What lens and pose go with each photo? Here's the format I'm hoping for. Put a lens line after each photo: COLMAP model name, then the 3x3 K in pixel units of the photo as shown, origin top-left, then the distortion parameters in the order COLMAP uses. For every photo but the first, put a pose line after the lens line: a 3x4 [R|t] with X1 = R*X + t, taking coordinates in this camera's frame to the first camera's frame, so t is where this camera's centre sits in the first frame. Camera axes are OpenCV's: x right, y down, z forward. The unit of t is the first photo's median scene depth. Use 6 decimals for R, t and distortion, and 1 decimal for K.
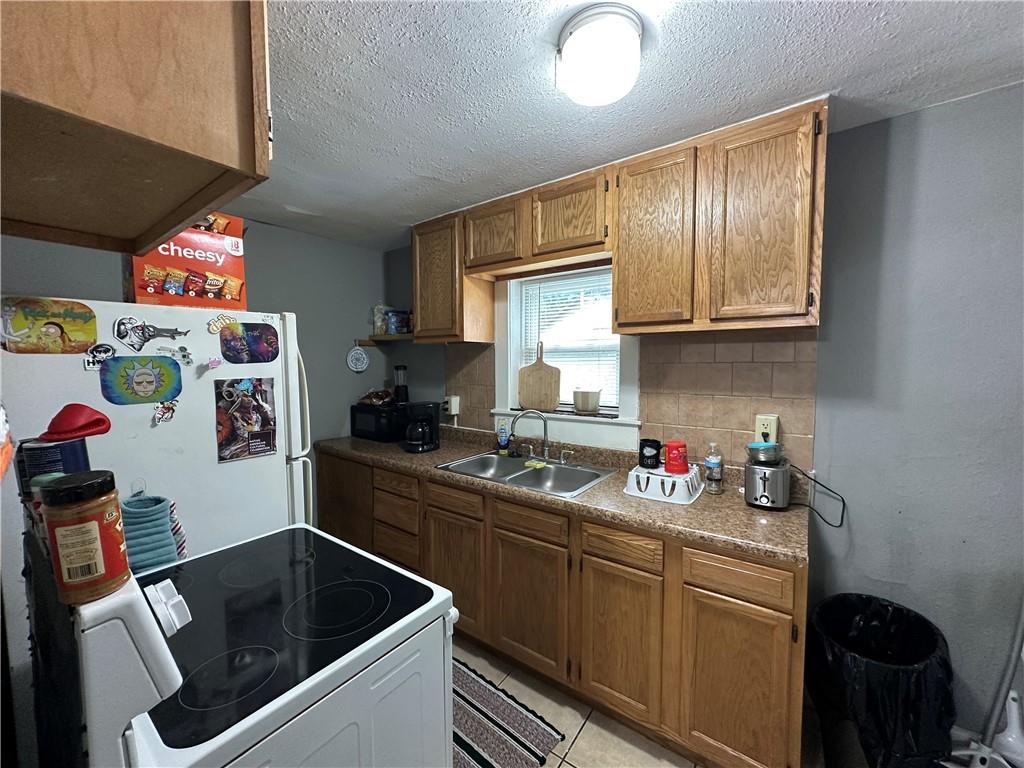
lens RADIAL K [[408.1, 0, 512.0], [0, 408.1, 384.0], [0, 0, 1]] dist [-0.000536, 0.000007]
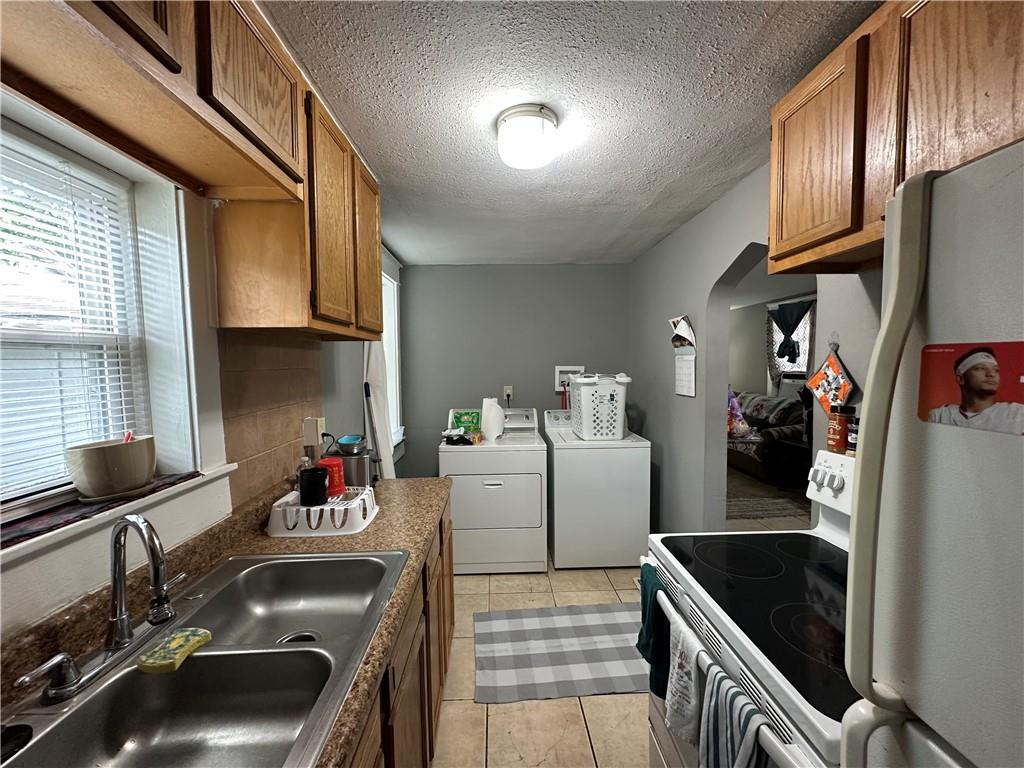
lens RADIAL K [[408.1, 0, 512.0], [0, 408.1, 384.0], [0, 0, 1]] dist [-0.000536, 0.000007]
pose [[-0.611845, -0.030777, 0.790378, -0.454409], [0.056332, 0.995010, 0.082354, -0.060453], [-0.788969, 0.094911, -0.607058, 1.049311]]
